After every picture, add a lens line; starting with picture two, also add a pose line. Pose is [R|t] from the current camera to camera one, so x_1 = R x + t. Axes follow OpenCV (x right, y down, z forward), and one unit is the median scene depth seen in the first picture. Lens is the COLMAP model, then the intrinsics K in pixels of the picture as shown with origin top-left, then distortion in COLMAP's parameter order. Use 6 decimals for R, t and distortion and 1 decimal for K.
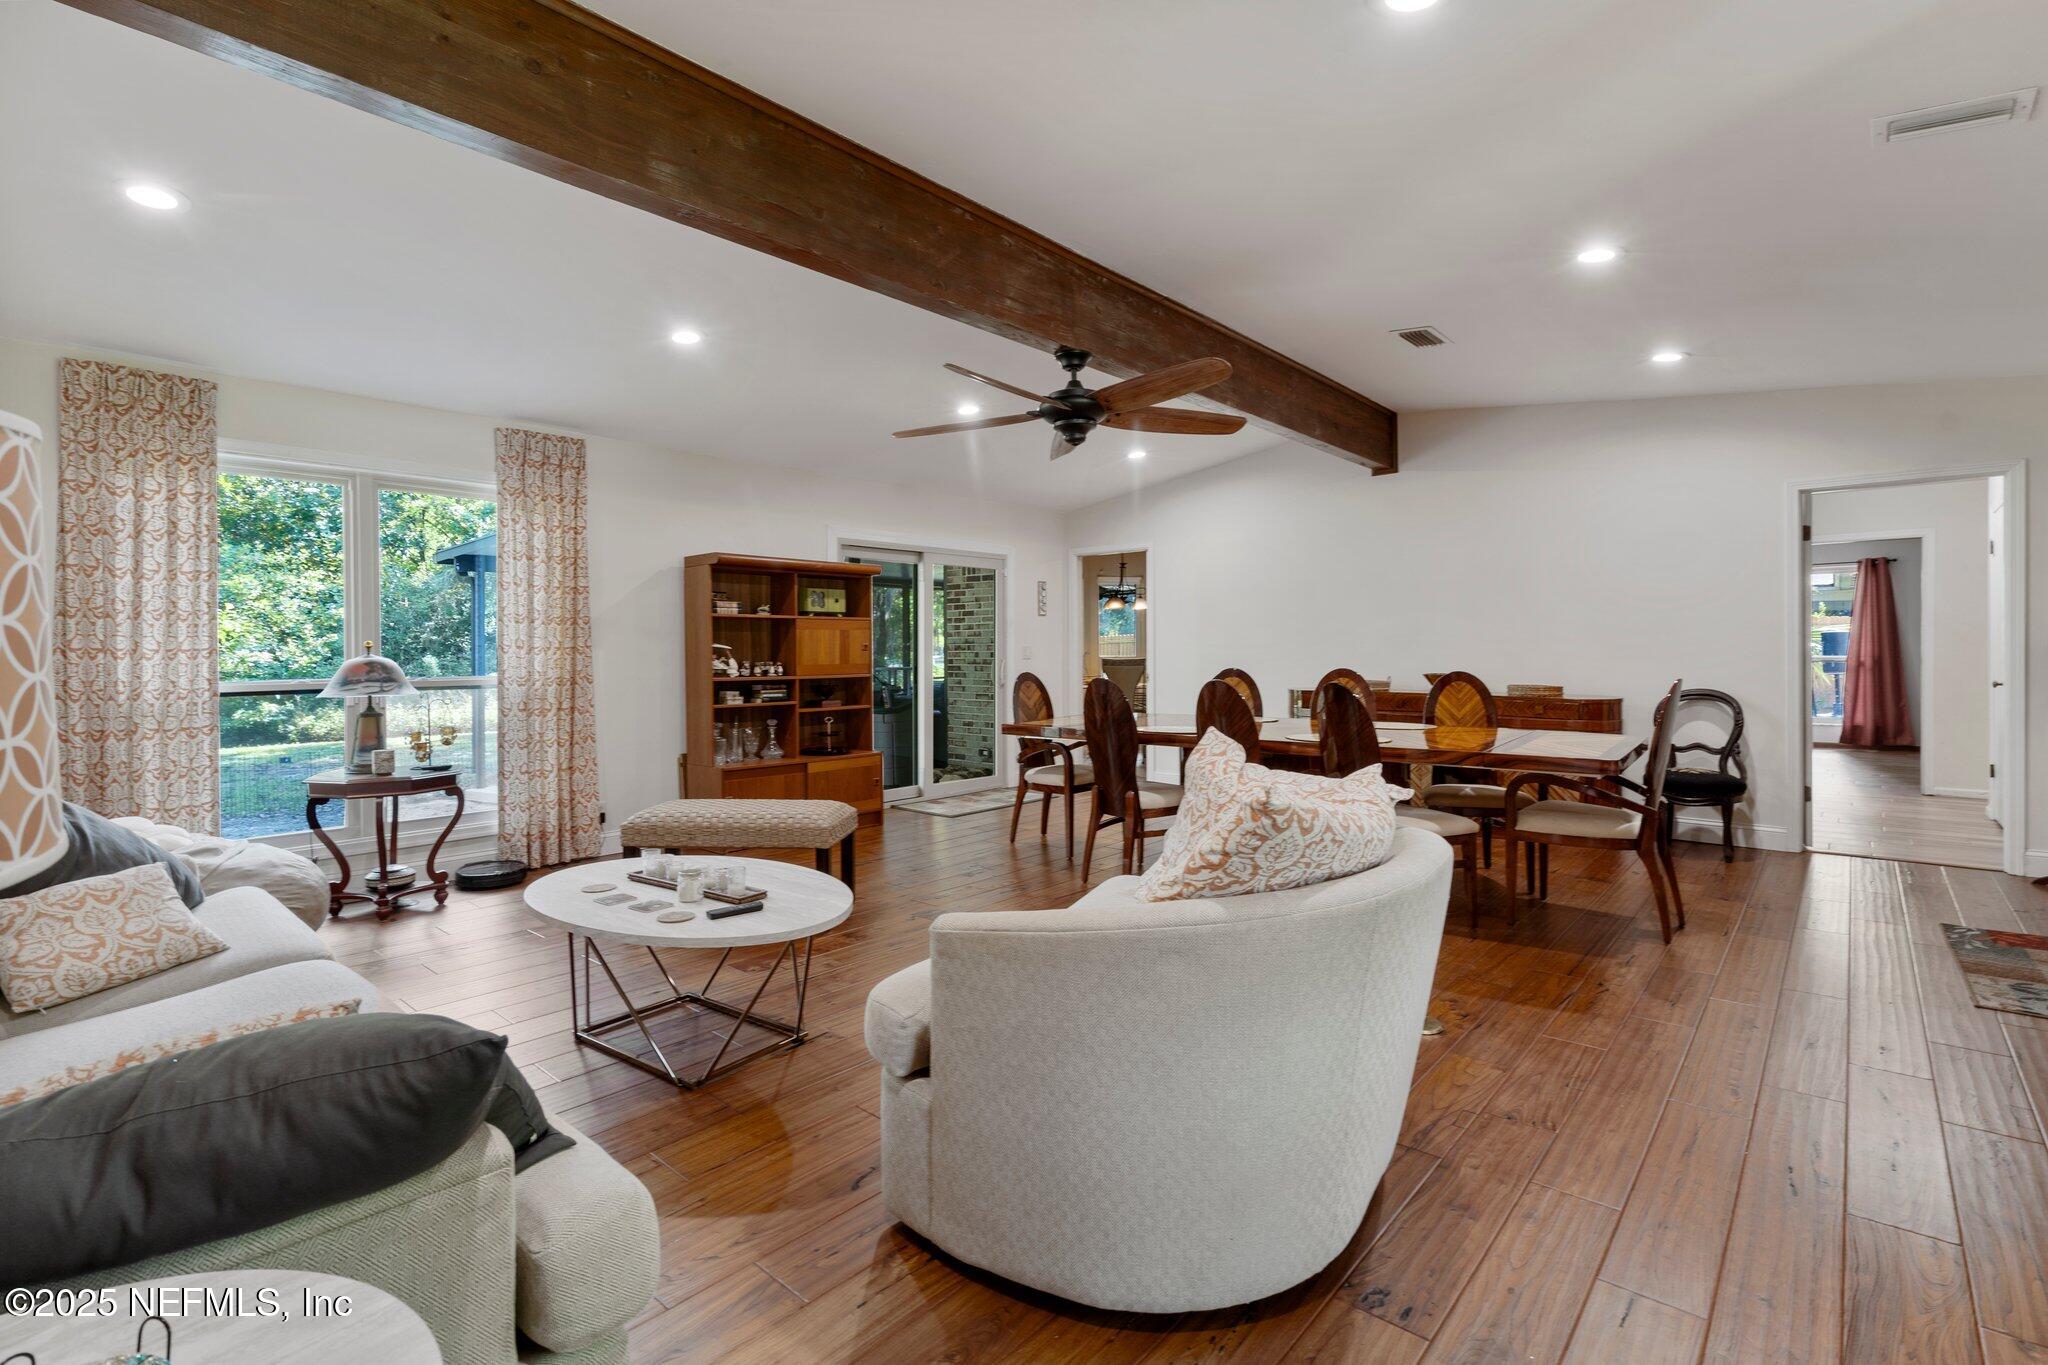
lens RADIAL K [[932.2, 0, 1033.2], [0, 932.2, 656.9], [0, 0, 1]] dist [0.000020, 0.000078]
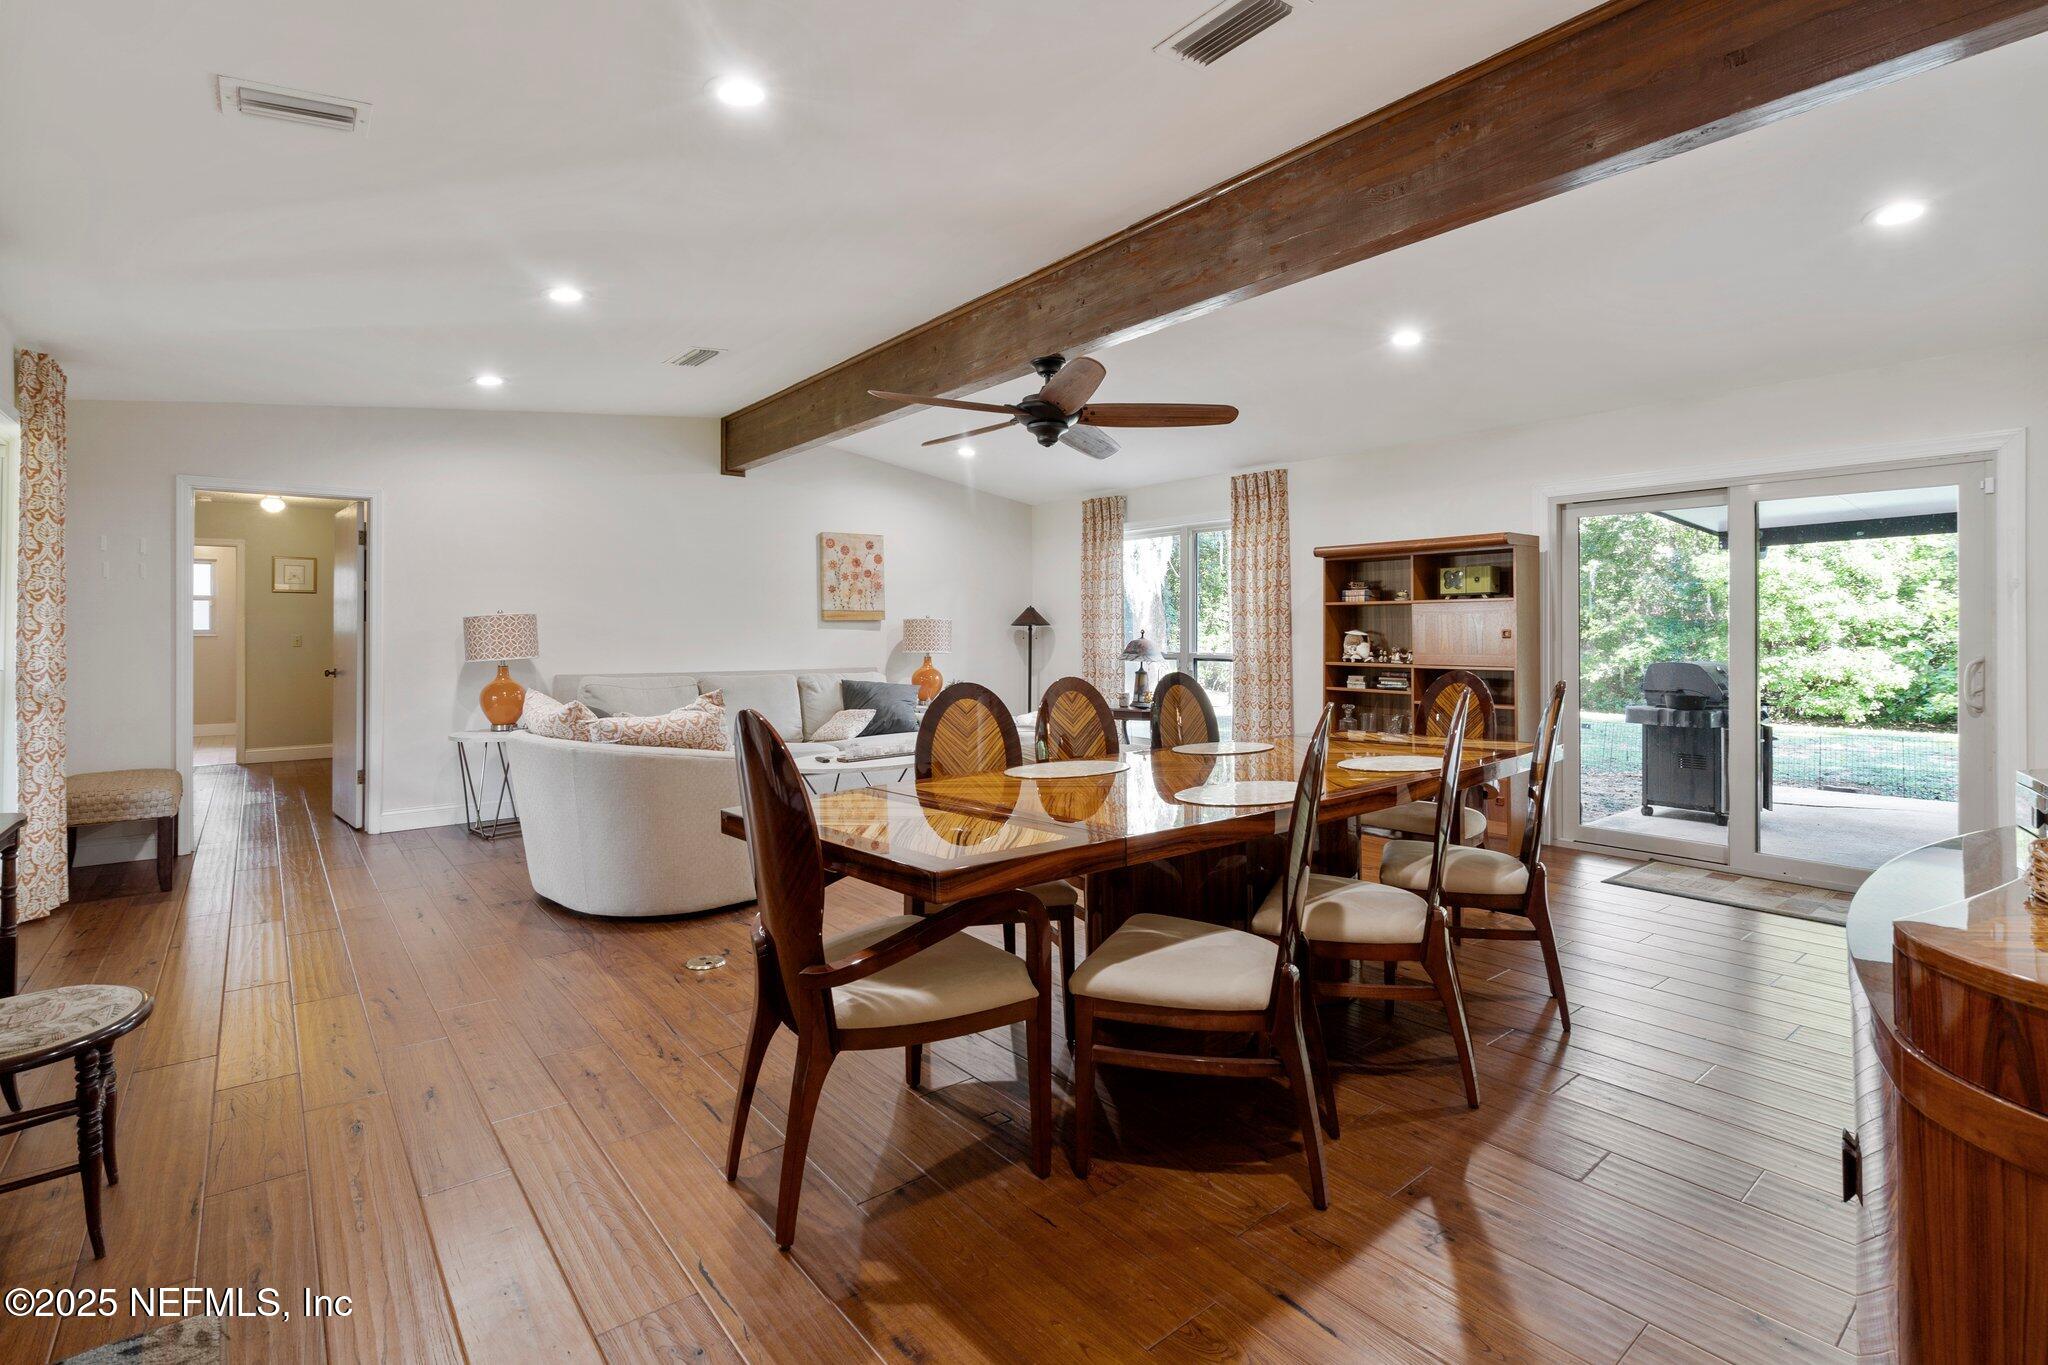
lens RADIAL K [[932.2, 0, 1033.2], [0, 932.2, 656.9], [0, 0, 1]] dist [0.000020, 0.000078]
pose [[-0.165398, 0.026574, -0.985869, 0.750819], [-0.008731, 0.999558, 0.028408, -0.011065], [0.986188, 0.013307, -0.165093, 0.804576]]
